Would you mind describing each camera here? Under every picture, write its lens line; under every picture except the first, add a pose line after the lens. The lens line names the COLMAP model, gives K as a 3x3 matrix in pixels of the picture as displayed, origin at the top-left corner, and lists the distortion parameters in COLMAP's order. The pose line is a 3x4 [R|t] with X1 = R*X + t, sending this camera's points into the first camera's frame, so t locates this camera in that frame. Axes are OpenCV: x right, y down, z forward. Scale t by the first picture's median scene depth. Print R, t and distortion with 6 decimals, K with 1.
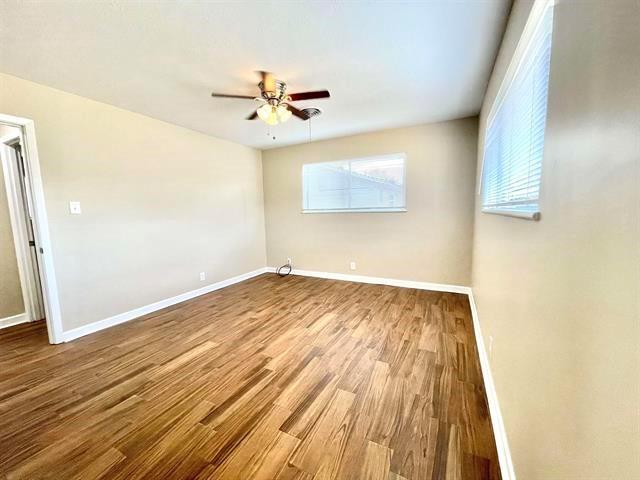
lens RADIAL K [[258.3, 0, 316.9], [0, 258.3, 240.9], [0, 0, 1]] dist [-0.000054, 0.000432]
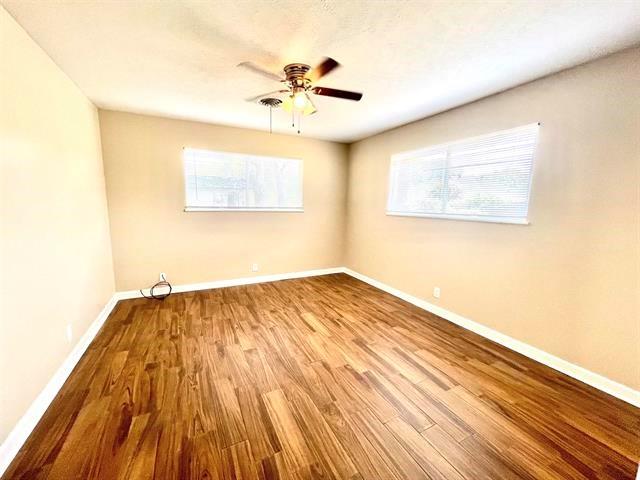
lens RADIAL K [[258.3, 0, 316.9], [0, 258.3, 240.9], [0, 0, 1]] dist [-0.000054, 0.000432]
pose [[0.582714, -0.083635, 0.808362, -0.722310], [0.062607, 0.996354, 0.057955, -0.061251], [-0.810262, 0.016837, 0.585826, 0.363897]]
